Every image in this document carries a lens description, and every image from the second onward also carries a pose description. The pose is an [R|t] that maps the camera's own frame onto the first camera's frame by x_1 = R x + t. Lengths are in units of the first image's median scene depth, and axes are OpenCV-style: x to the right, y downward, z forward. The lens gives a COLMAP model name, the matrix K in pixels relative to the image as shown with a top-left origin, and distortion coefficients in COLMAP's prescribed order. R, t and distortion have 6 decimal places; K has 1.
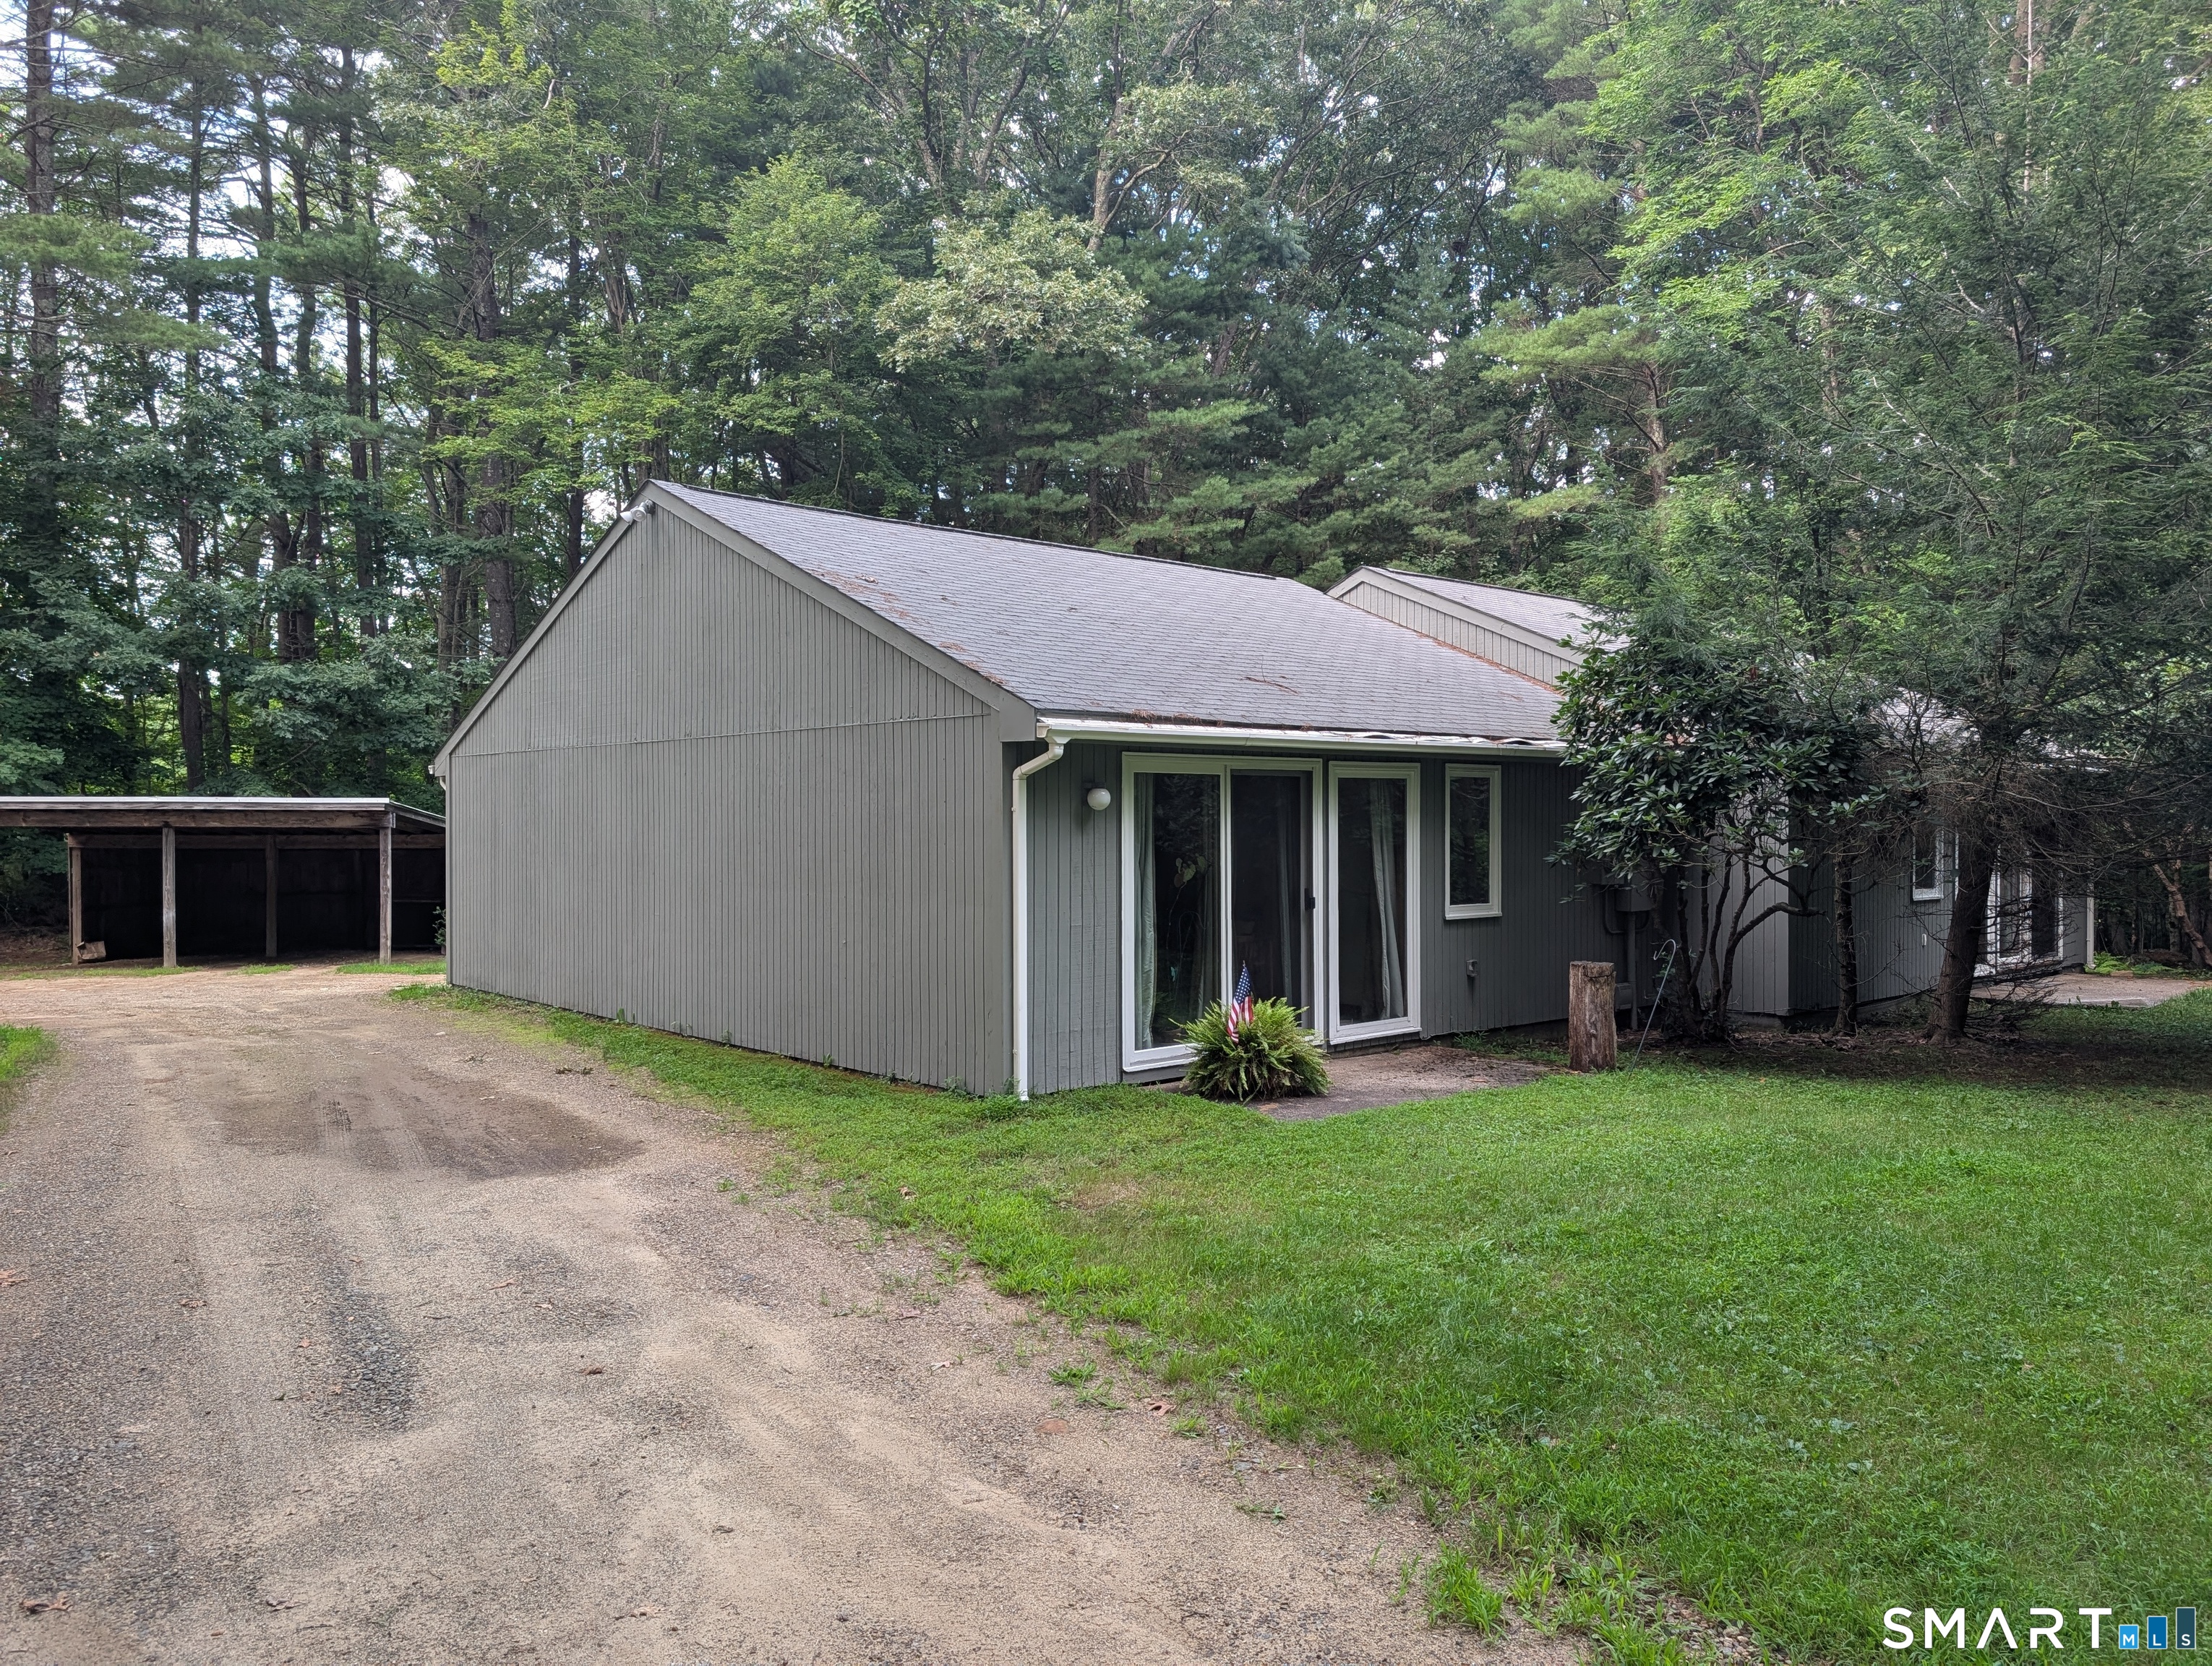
lens RADIAL K [[1610.9, 0, 1134.8], [0, 1610.9, 837.2], [0, 0, 1]] dist [0.024691, -0.006962]
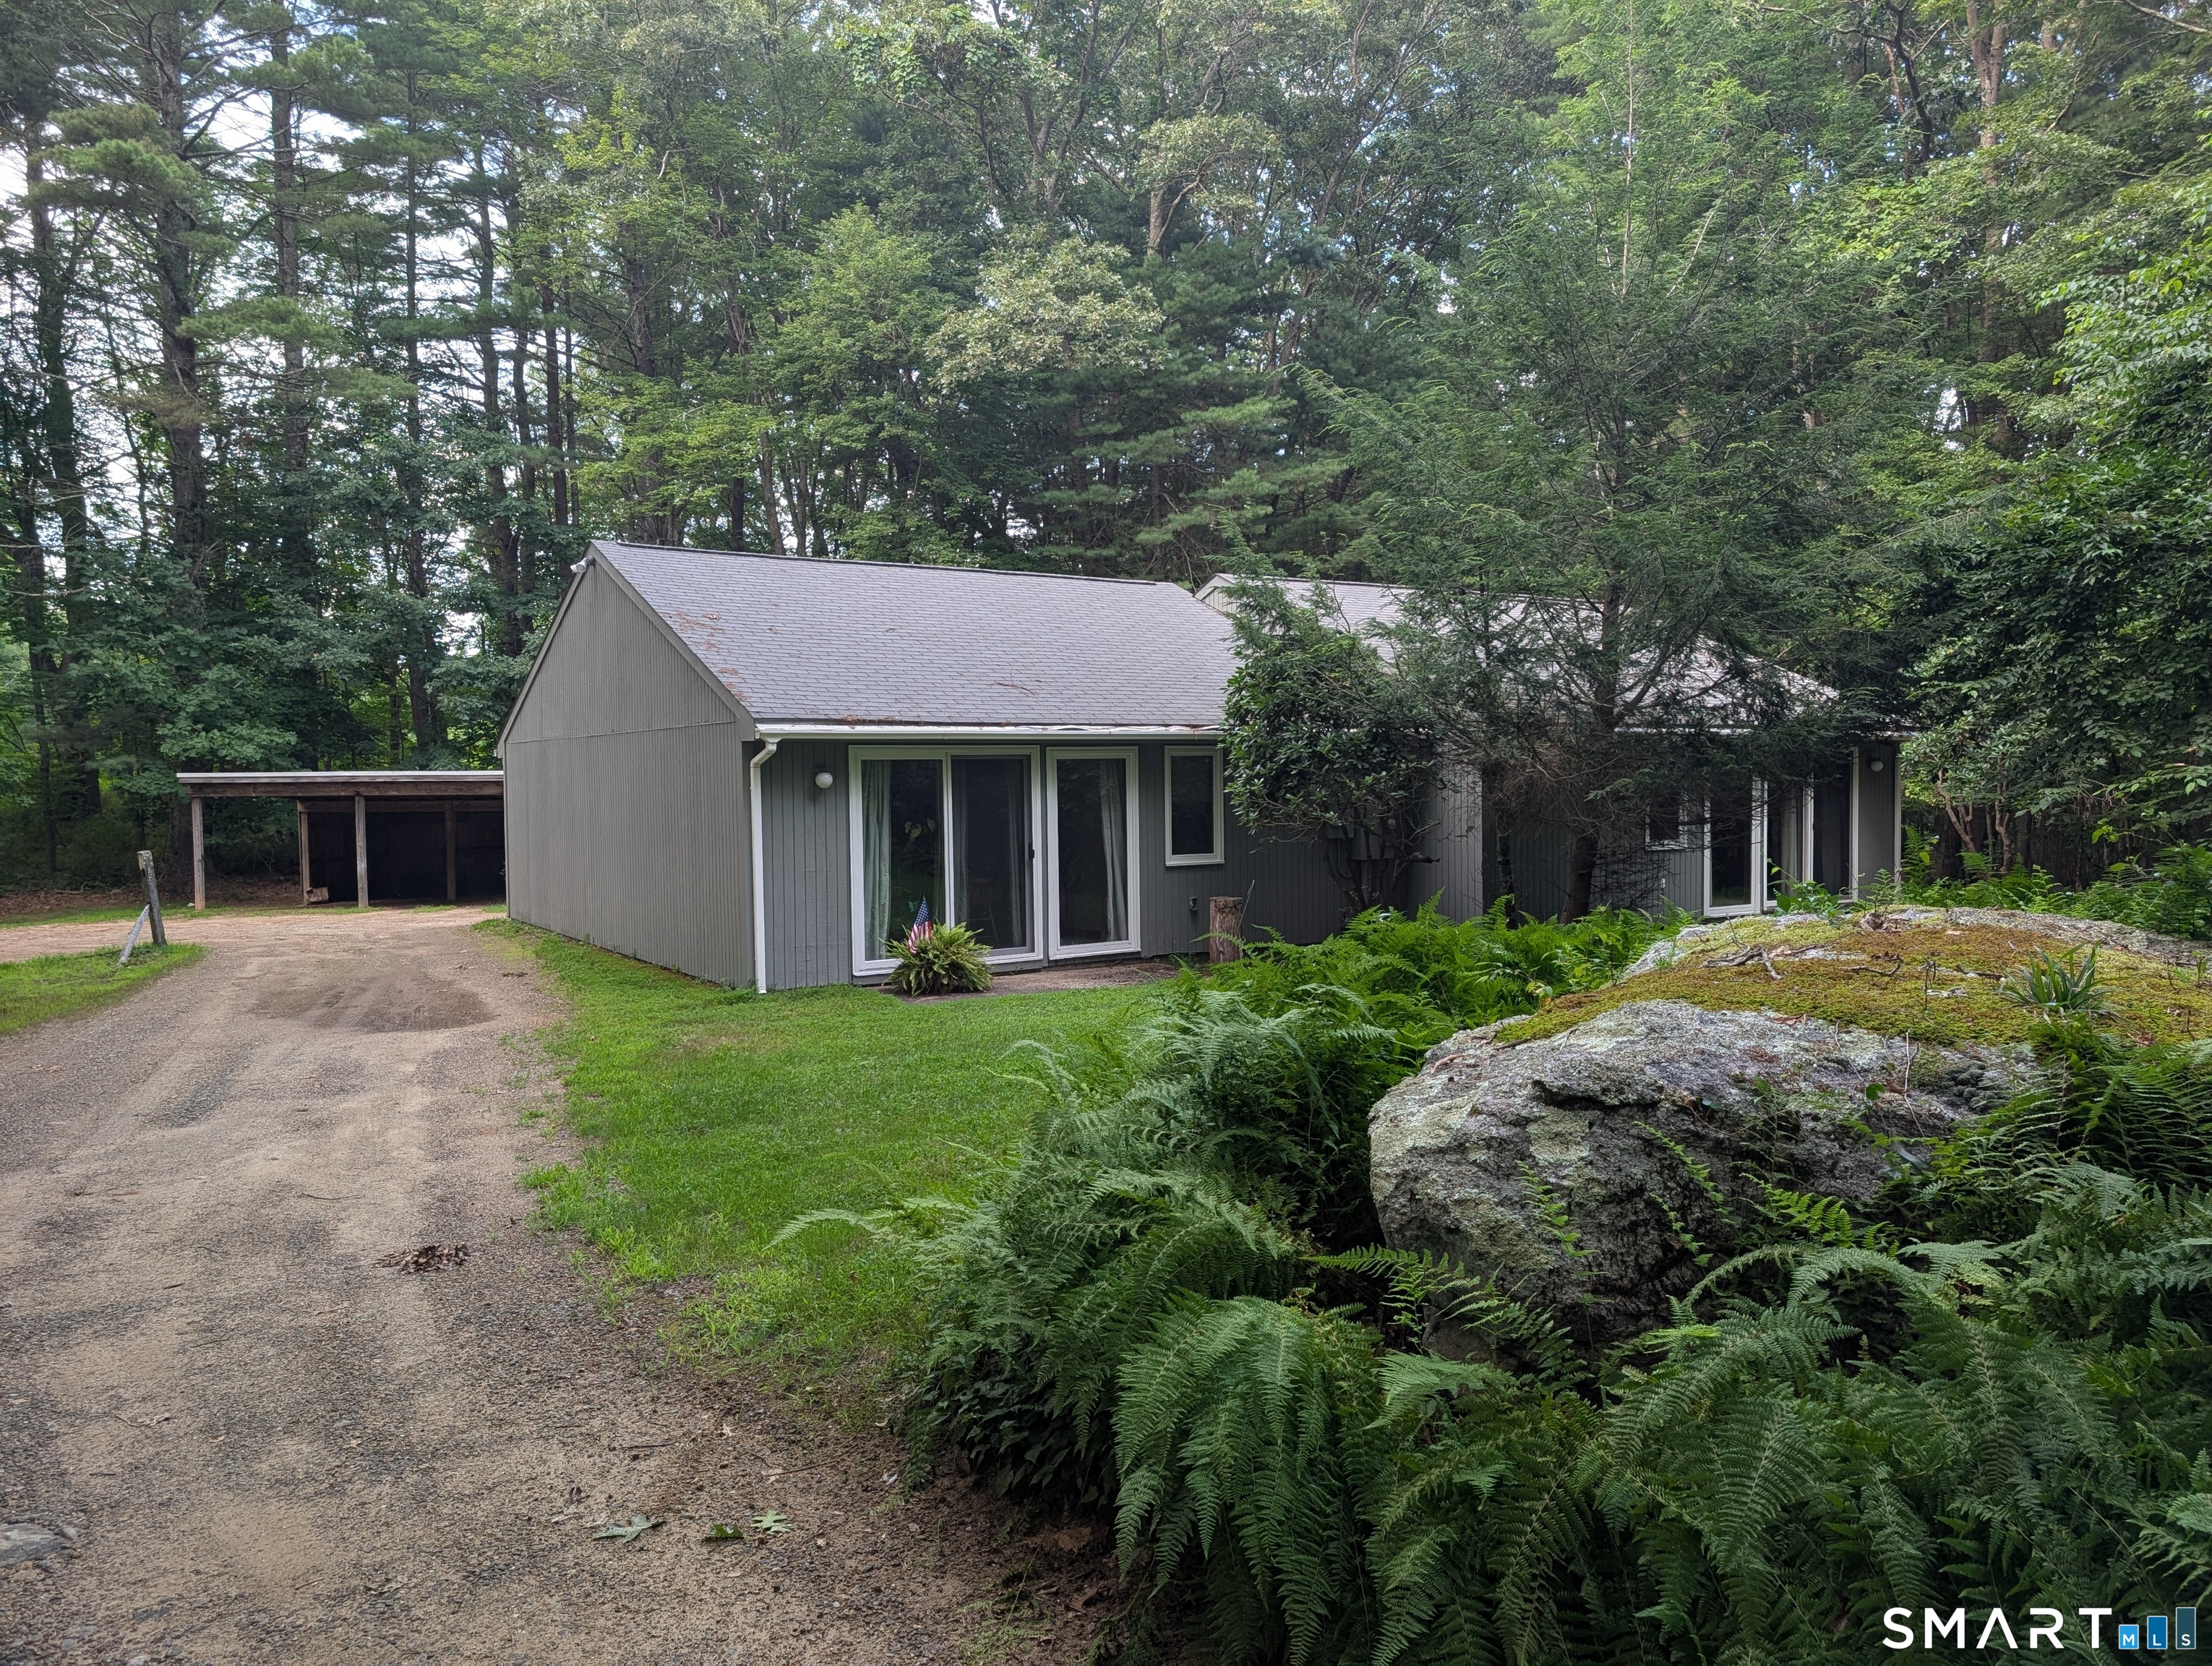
lens RADIAL K [[1577.3, 0, 1109.6], [0, 1577.3, 837.7], [0, 0, 1]] dist [0.027911, -0.028928]
pose [[0.988559, -0.004648, -0.150762, 0.236096], [0.009196, 0.999523, 0.029488, -0.006605], [0.150553, -0.030537, 0.988130, -0.177811]]
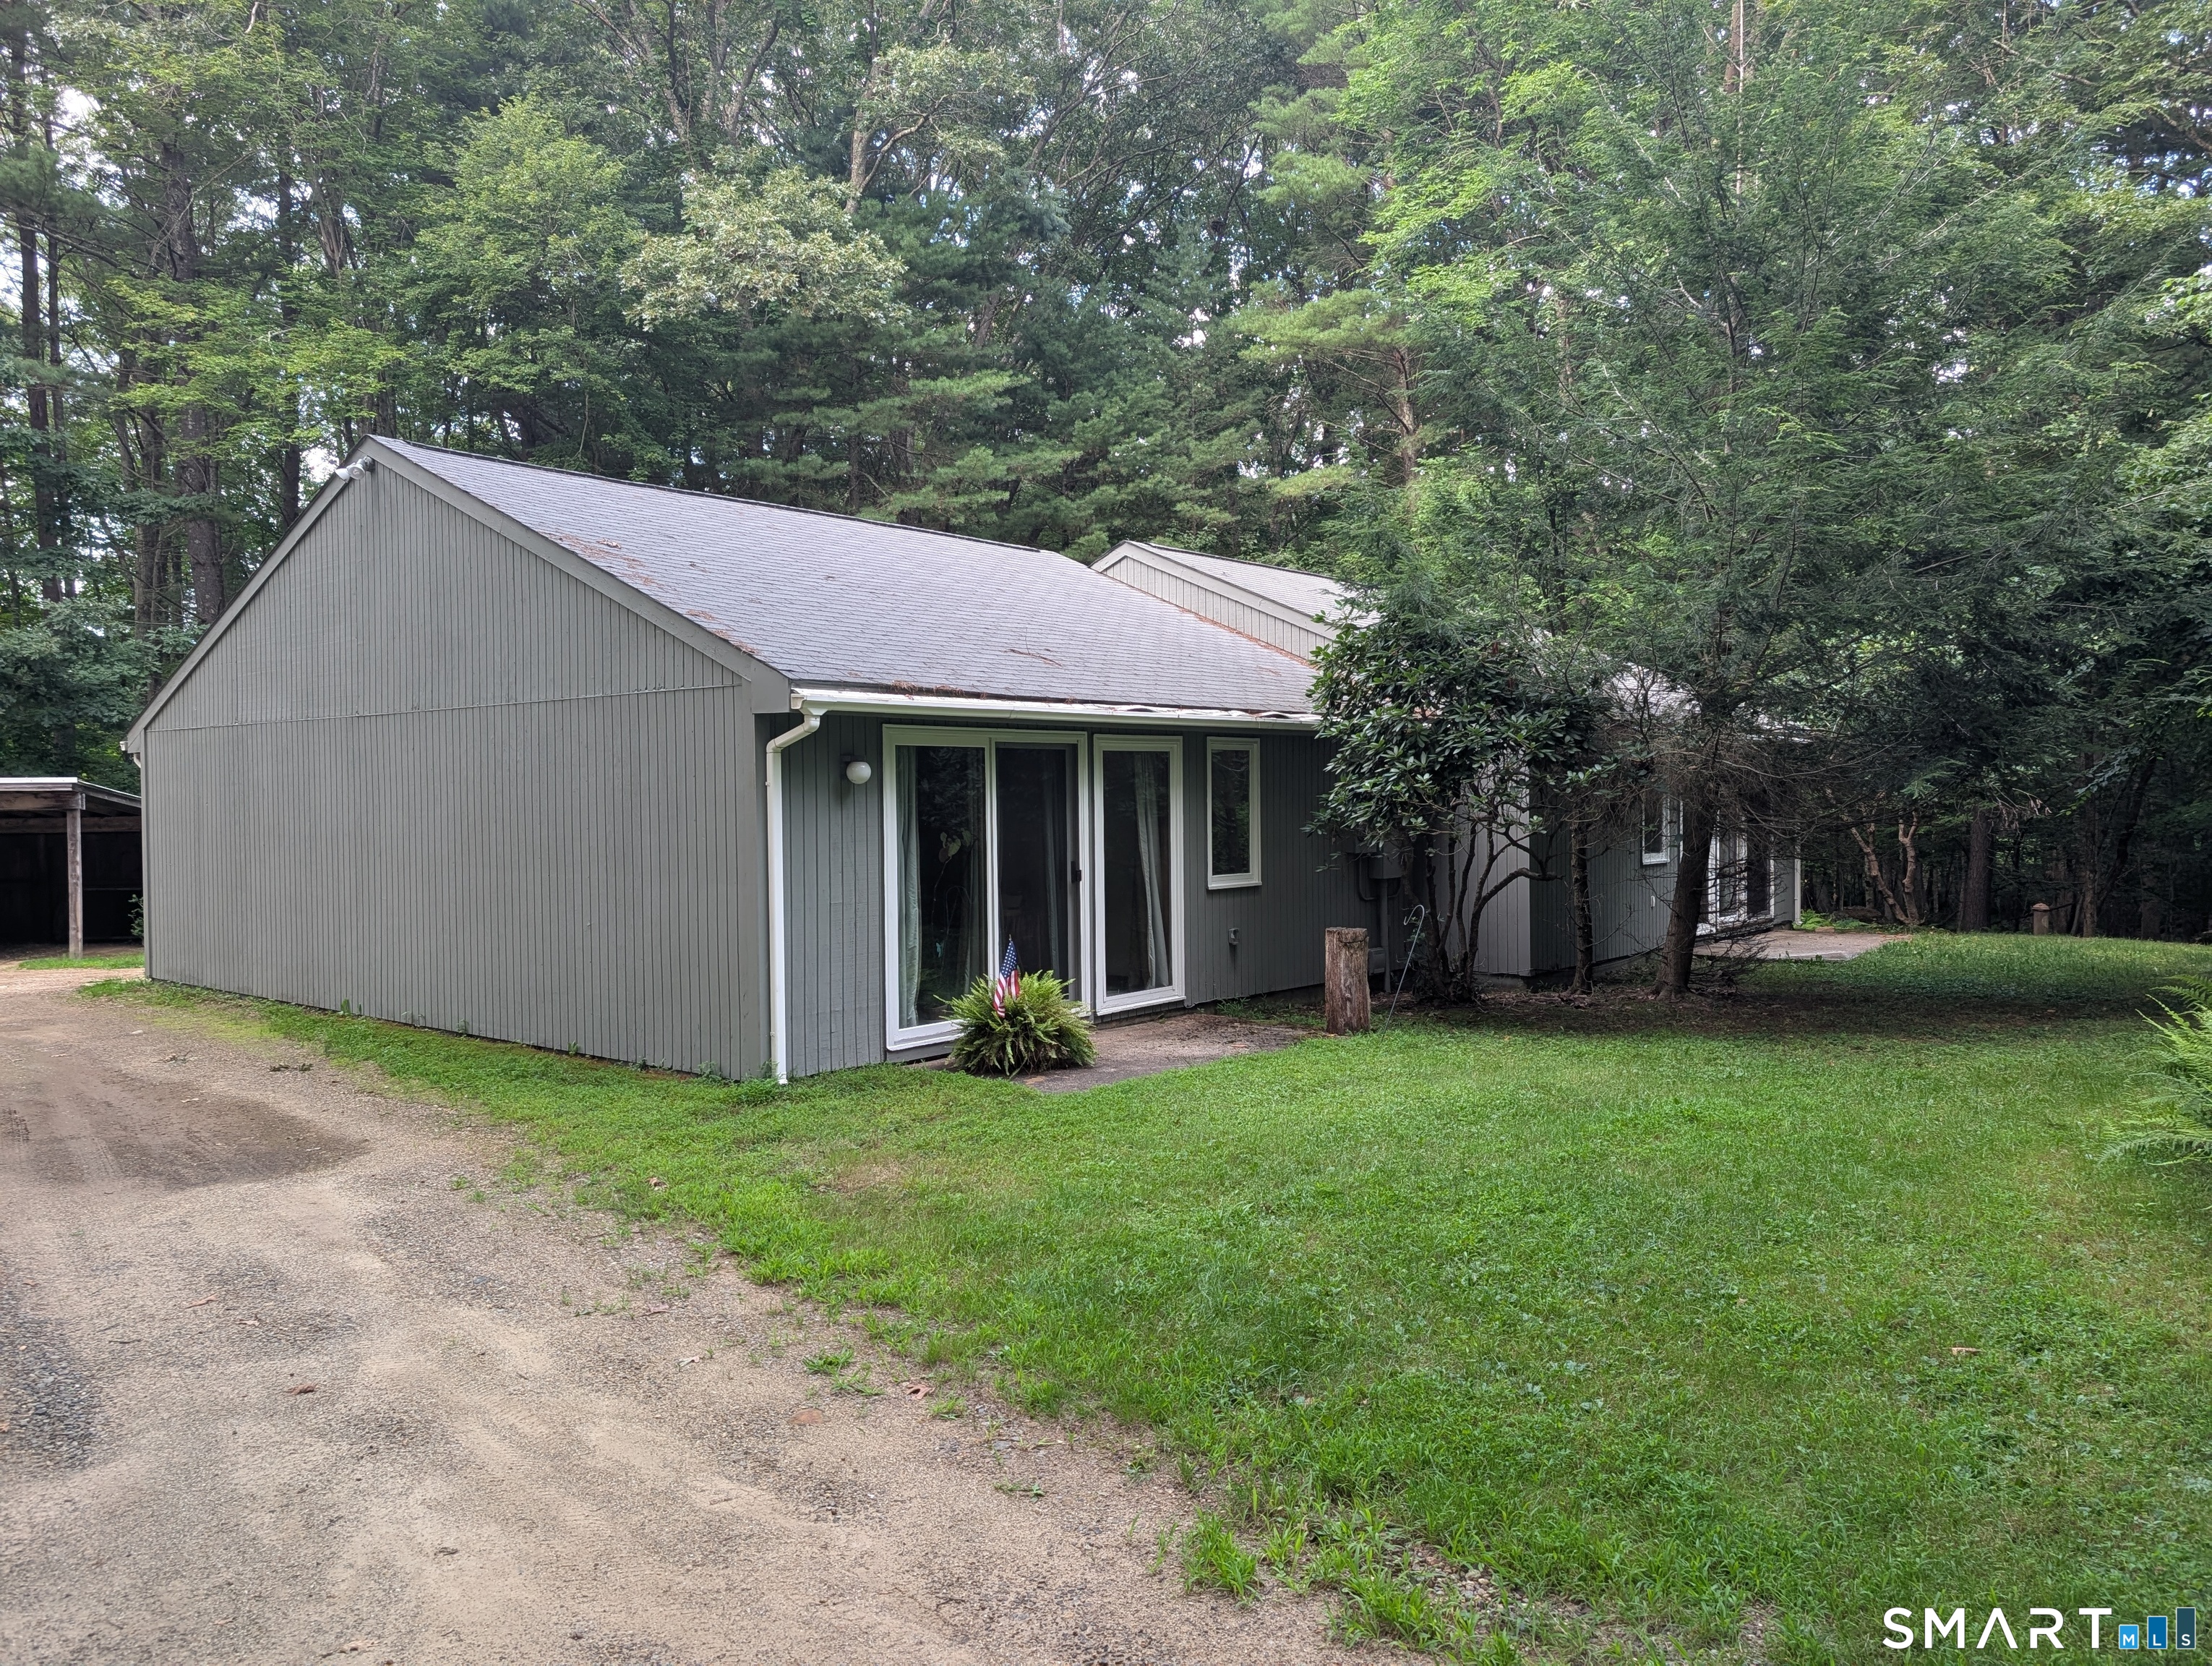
lens RADIAL K [[1610.4, 0, 1134.4], [0, 1610.4, 830.4], [0, 0, 1]] dist [0.030096, -0.015356]
pose [[0.989780, -0.011363, 0.142147, 0.001997], [0.009680, 0.999875, 0.012524, 0.000249], [-0.142271, -0.011020, 0.989766, 0.002547]]
